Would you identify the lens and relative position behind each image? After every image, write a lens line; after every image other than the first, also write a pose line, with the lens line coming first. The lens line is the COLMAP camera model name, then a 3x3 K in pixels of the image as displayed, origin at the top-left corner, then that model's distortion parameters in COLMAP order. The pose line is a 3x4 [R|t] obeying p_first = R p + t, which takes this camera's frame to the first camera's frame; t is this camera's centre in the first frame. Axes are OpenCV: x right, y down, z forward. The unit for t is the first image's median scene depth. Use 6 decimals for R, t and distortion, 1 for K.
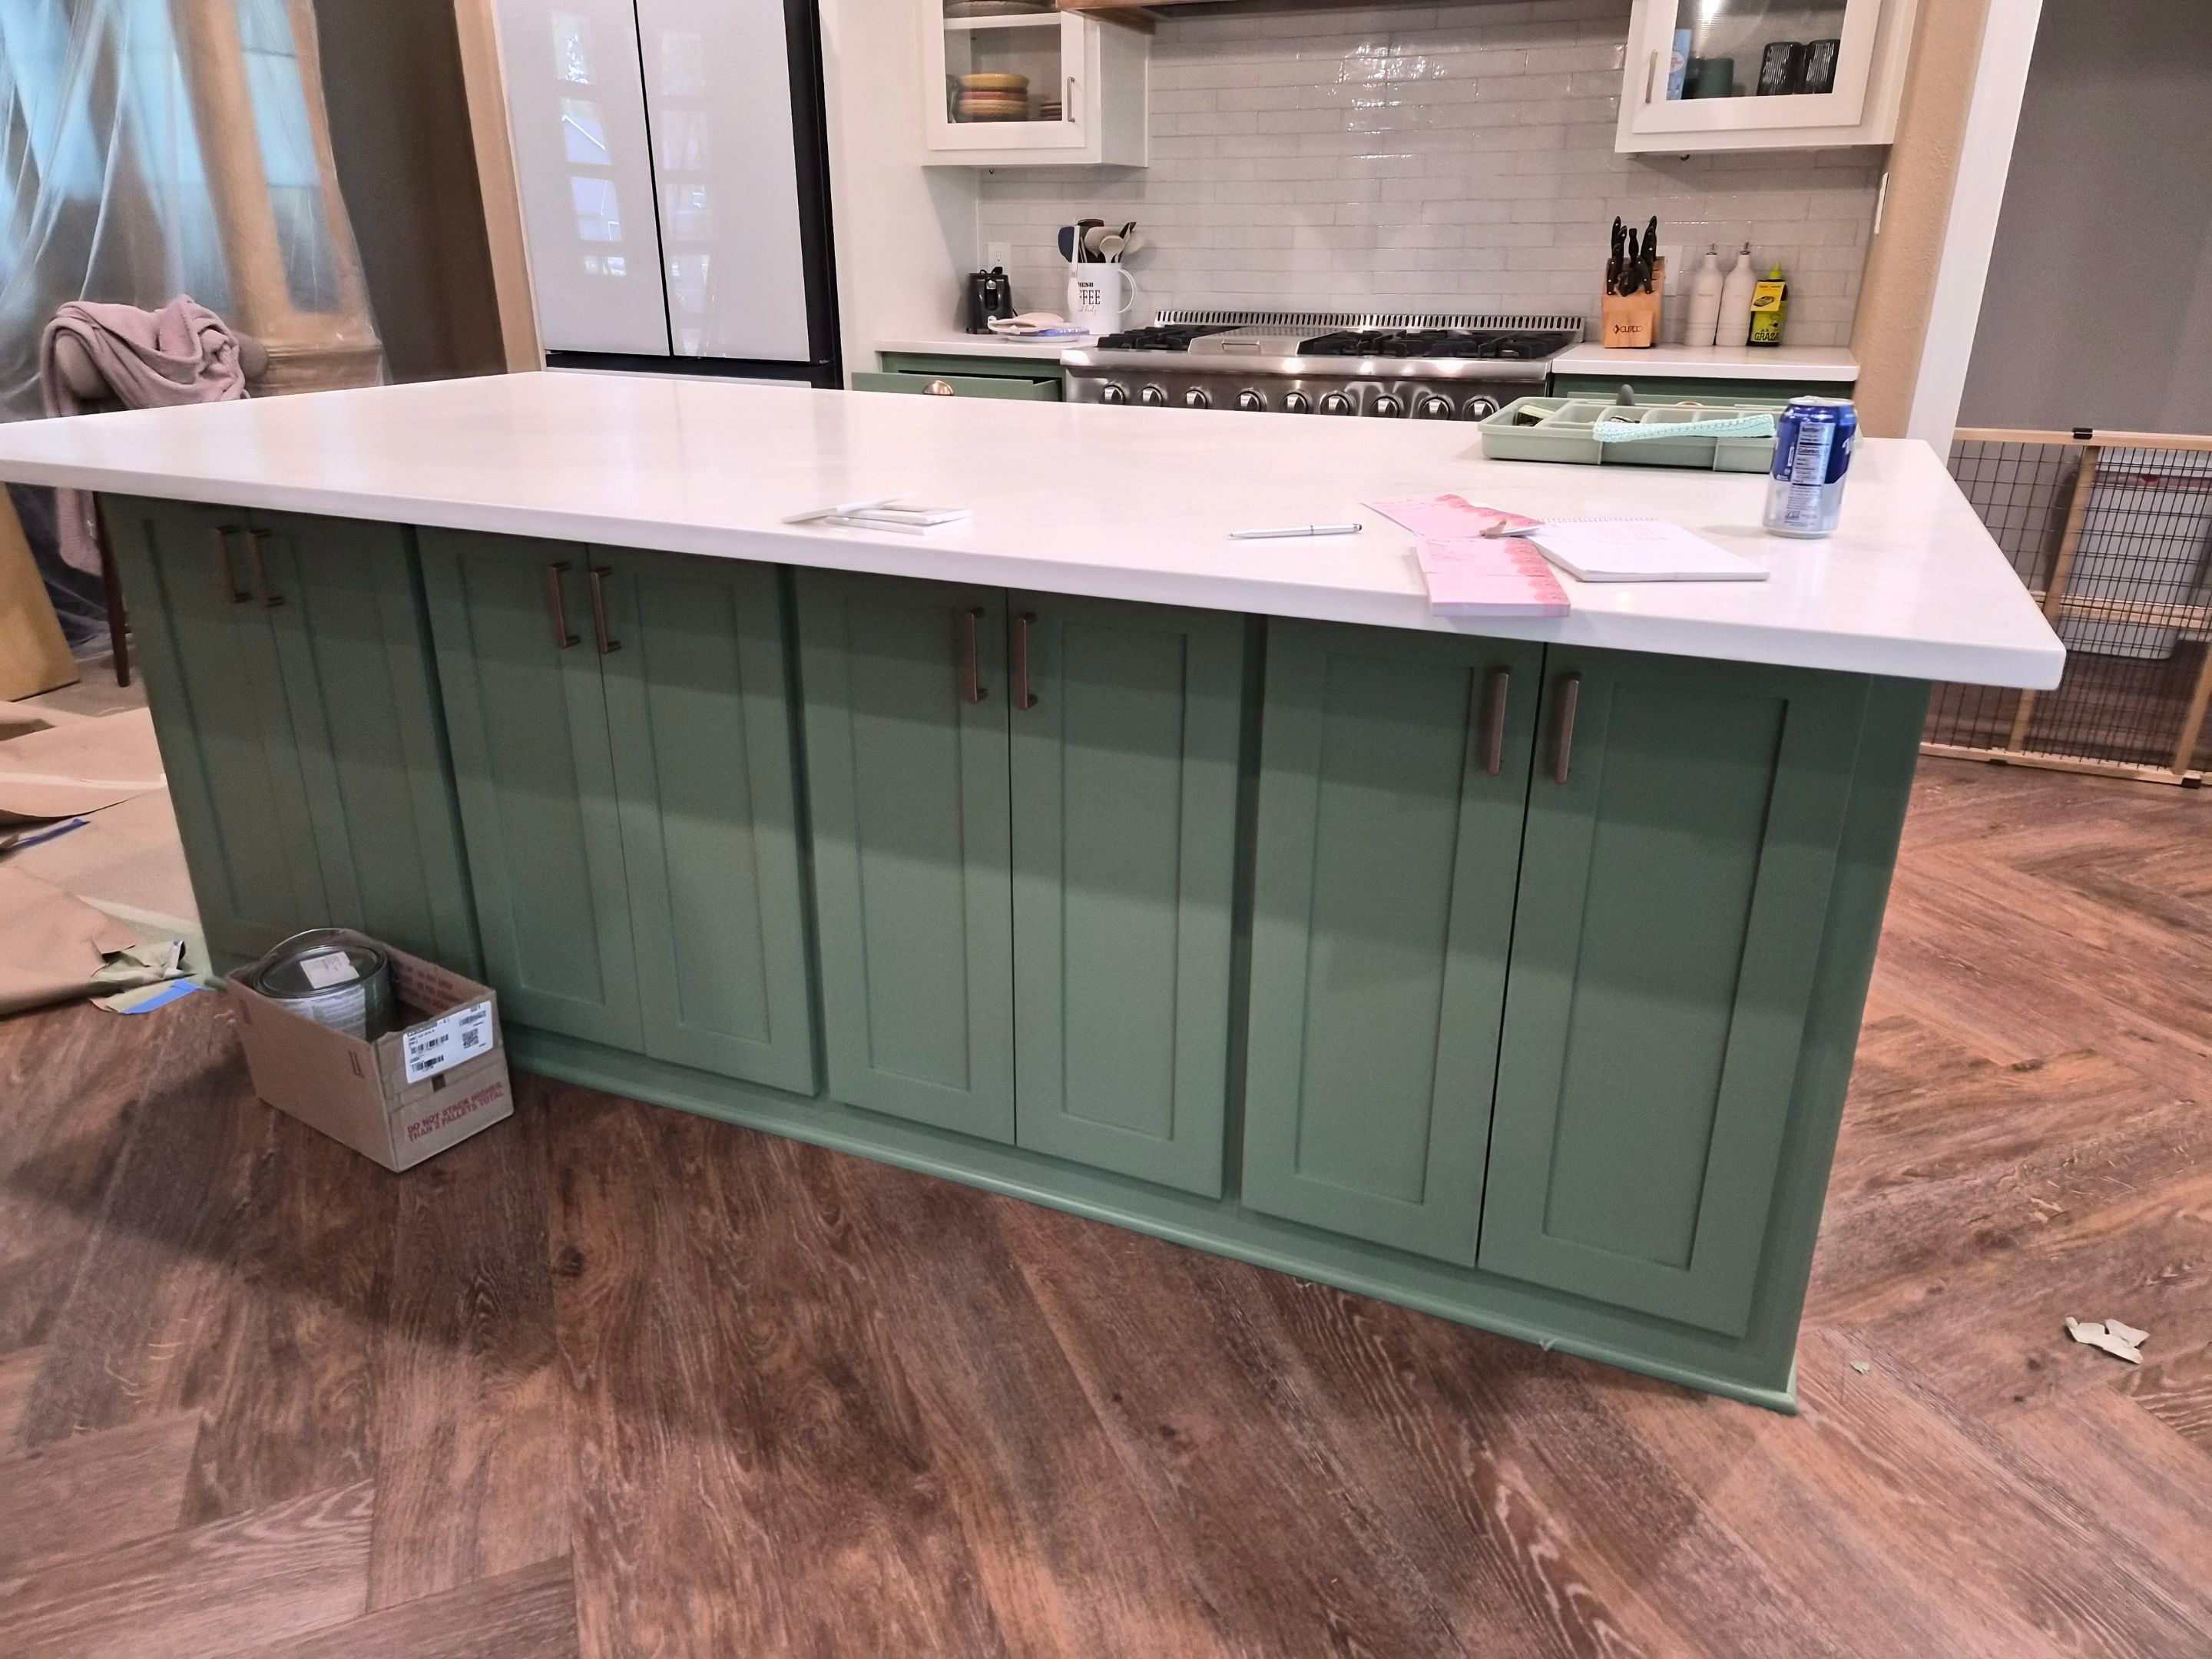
lens RADIAL K [[1471.5, 0, 1099.0], [0, 1471.5, 805.5], [0, 0, 1]] dist [0.058098, -0.035739]
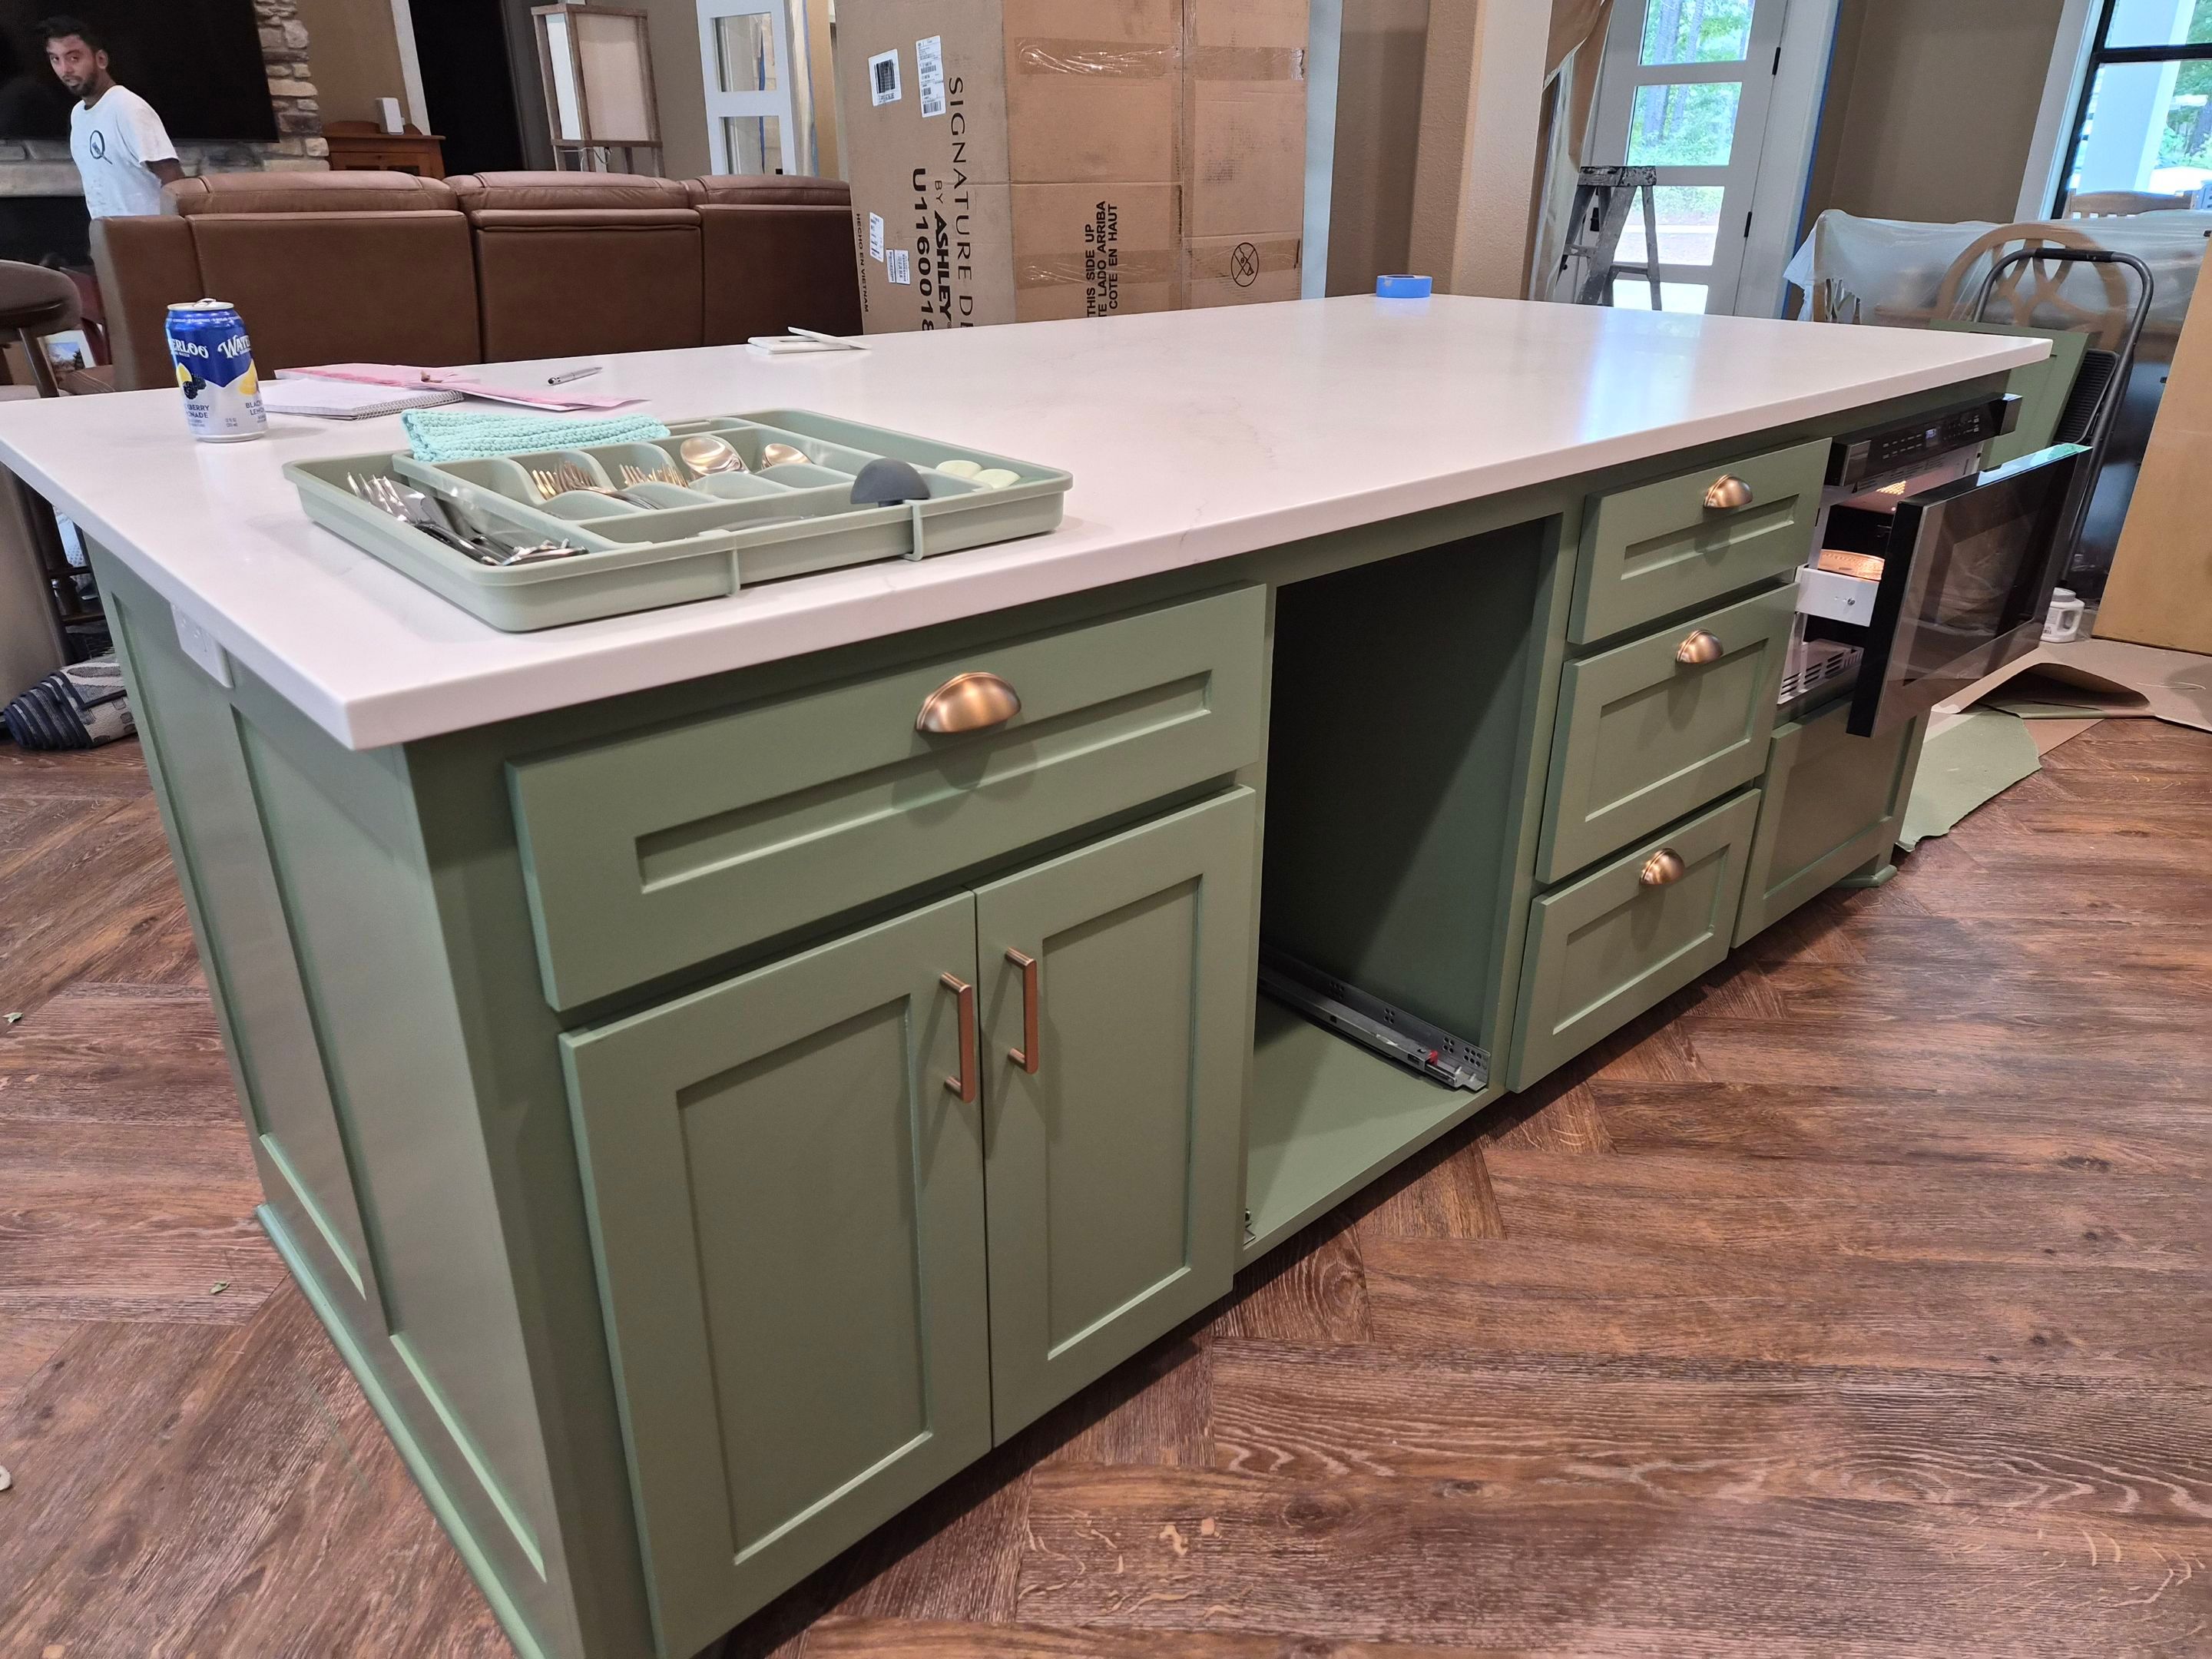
lens RADIAL K [[1481.7, 0, 1106.0], [0, 1481.7, 829.5], [0, 0, 1]] dist [0.034845, -0.003104]
pose [[-0.413256, 0.364824, -0.834340, 0.826662], [-0.330323, 0.793773, 0.510697, -0.486448], [0.848591, 0.486650, -0.207522, 1.302650]]
